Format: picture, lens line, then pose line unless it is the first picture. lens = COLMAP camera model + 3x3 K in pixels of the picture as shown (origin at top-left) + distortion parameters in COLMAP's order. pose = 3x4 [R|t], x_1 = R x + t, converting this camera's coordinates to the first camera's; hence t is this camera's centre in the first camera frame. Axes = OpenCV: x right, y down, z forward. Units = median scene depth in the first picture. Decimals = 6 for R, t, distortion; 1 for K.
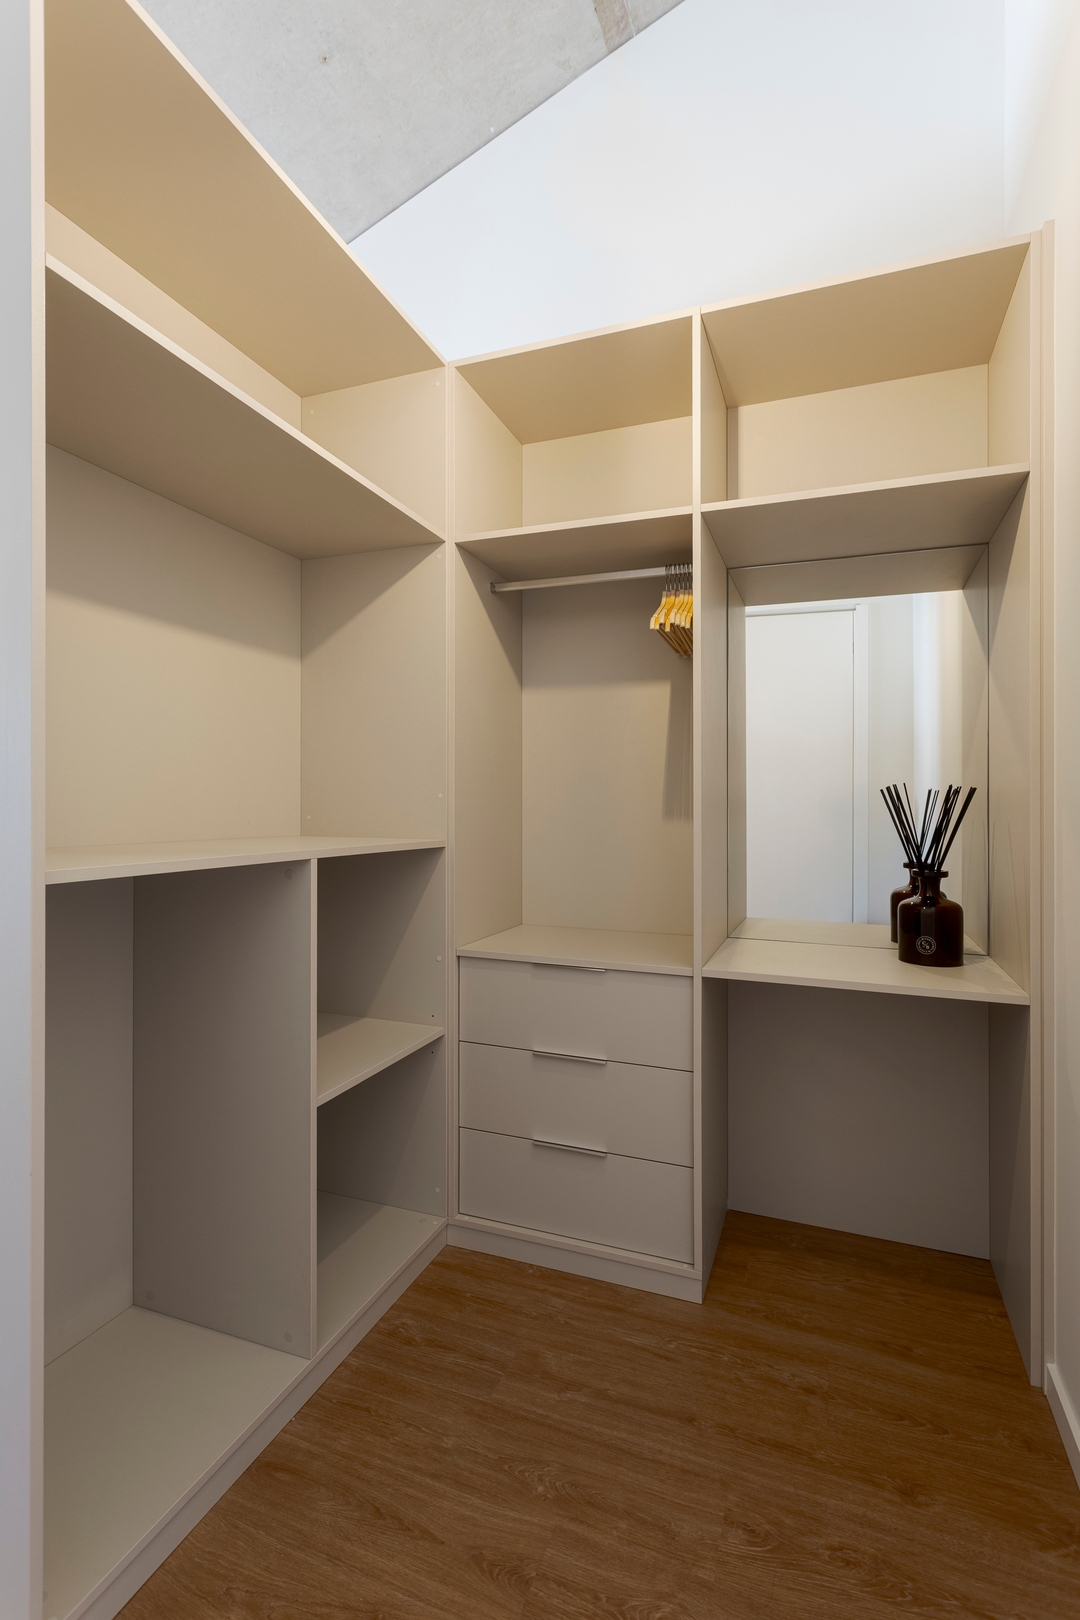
lens RADIAL K [[764.8, 0, 551.6], [0, 764.8, 801.9], [0, 0, 1]] dist [0.000736, 0.000799]
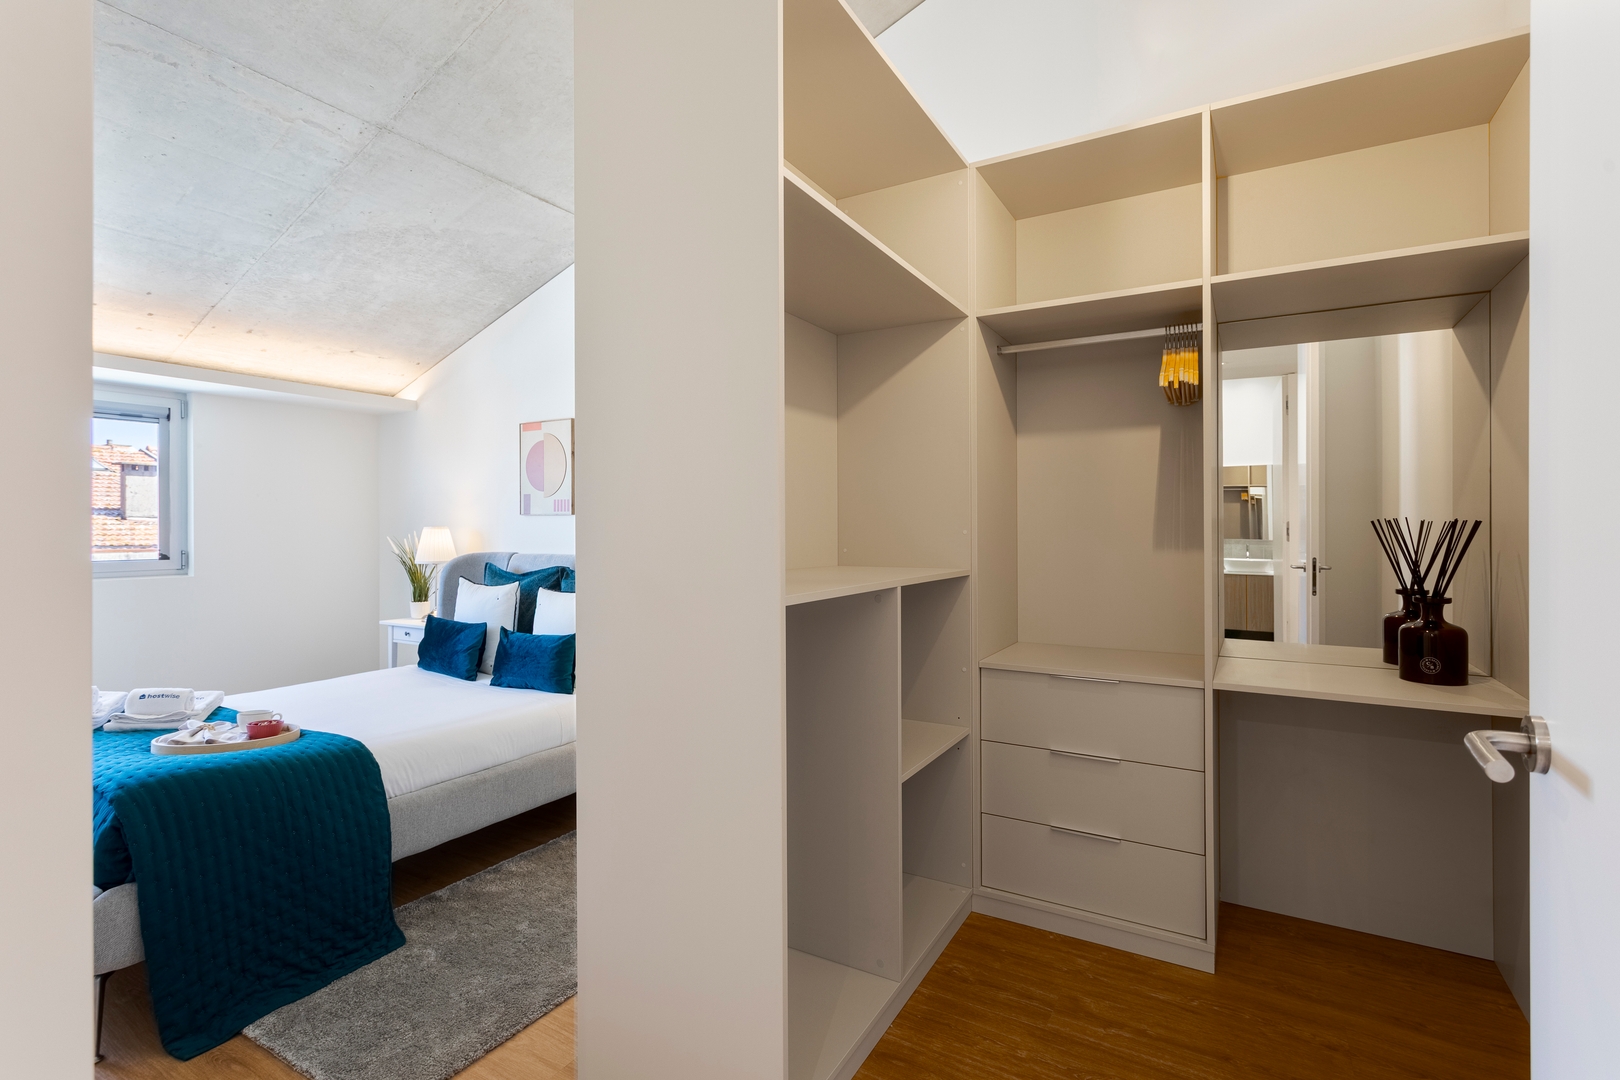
lens RADIAL K [[764.8, 0, 800.9], [0, 764.8, 527.1], [0, 0, 1]] dist [0.000736, 0.000799]
pose [[0.987080, -0.009828, -0.159928, -0.219186], [0.010880, 0.999925, 0.005704, -0.026220], [0.159860, -0.007370, 0.987112, -0.220369]]
